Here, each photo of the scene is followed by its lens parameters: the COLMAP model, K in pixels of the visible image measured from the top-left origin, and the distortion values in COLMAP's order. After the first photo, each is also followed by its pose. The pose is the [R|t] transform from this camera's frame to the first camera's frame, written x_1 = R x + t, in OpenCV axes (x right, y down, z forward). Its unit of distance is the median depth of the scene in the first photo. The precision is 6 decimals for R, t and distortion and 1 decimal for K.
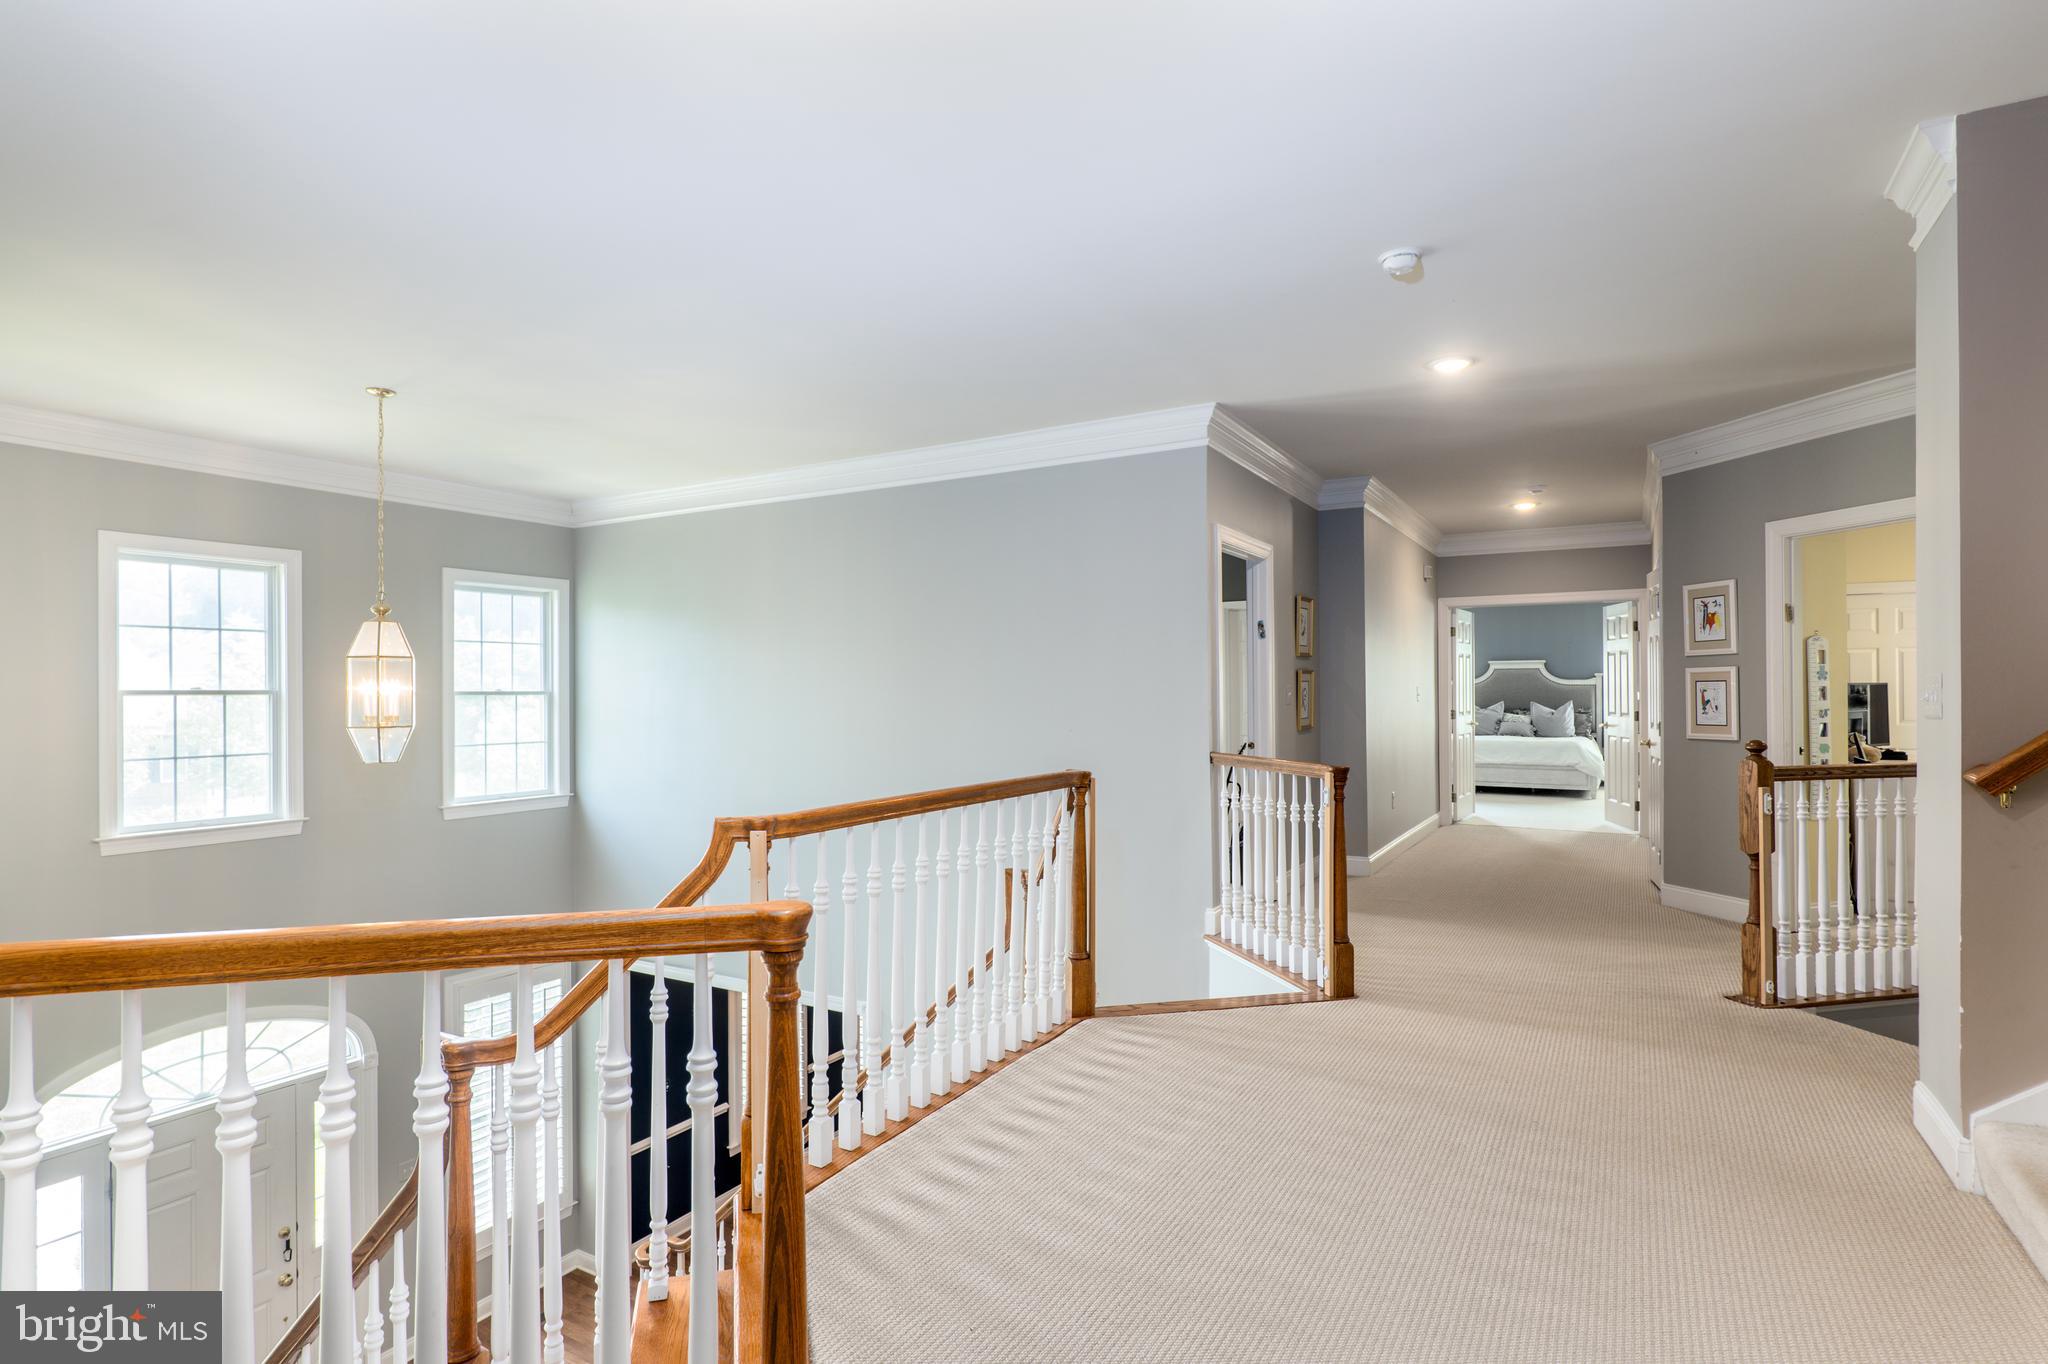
lens RADIAL K [[1068.6, 0, 1023.7], [0, 1068.6, 678.9], [0, 0, 1]] dist [-0.007353, -0.000873]
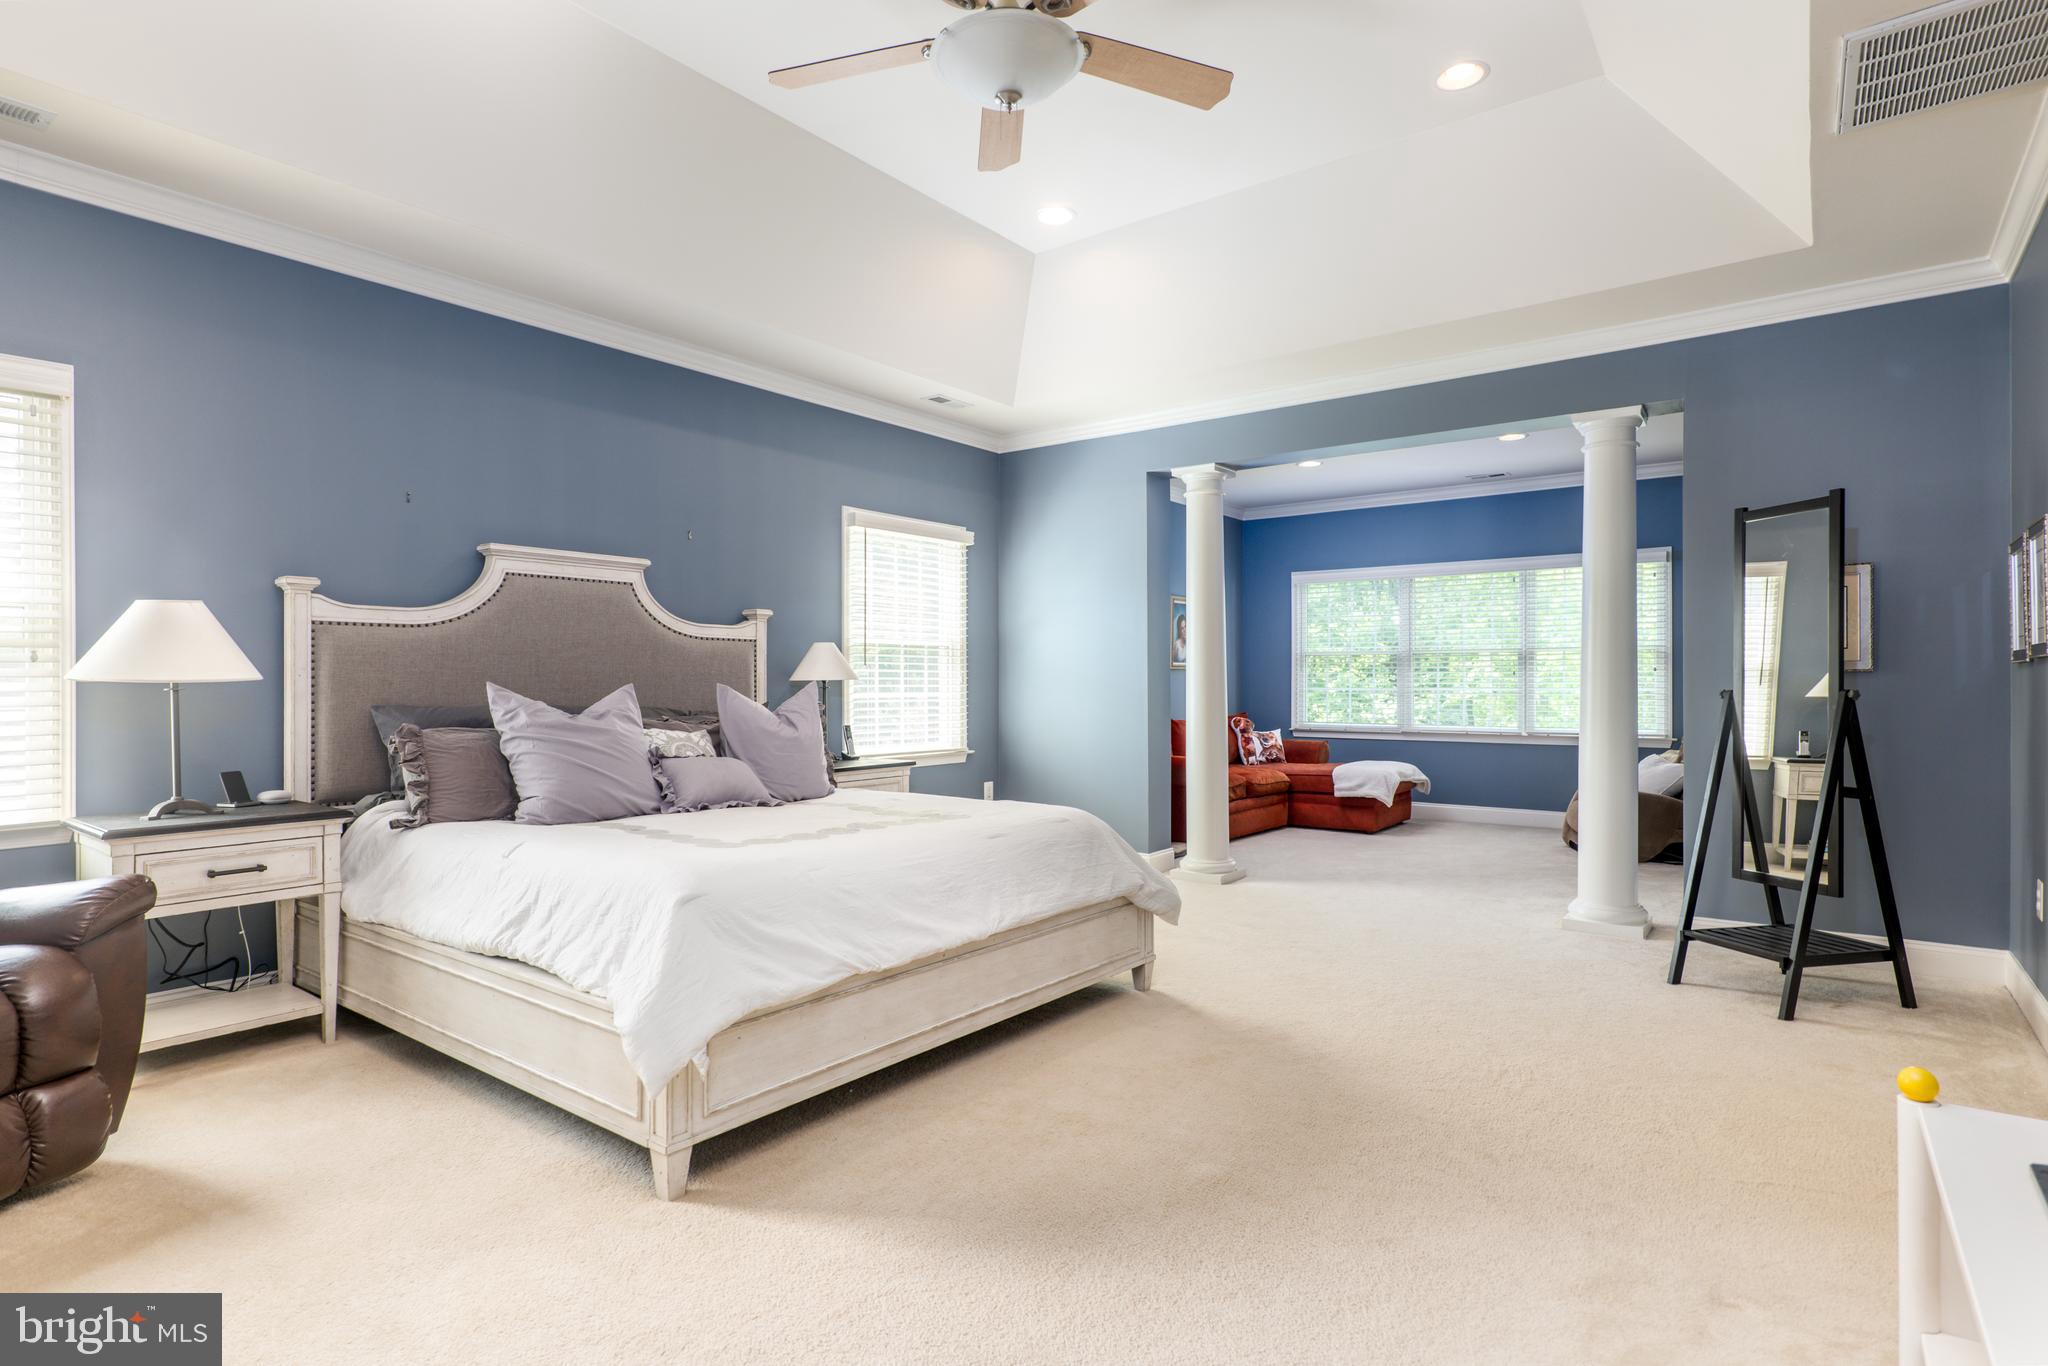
lens RADIAL K [[1068.6, 0, 1038.3], [0, 1068.6, 678.8], [0, 0, 1]] dist [-0.007353, -0.000873]
pose [[0.123068, 0.004032, 0.992390, 0.183230], [-0.001717, 0.999991, -0.003849, 0.019365], [-0.992397, -0.001231, 0.123074, 0.839778]]
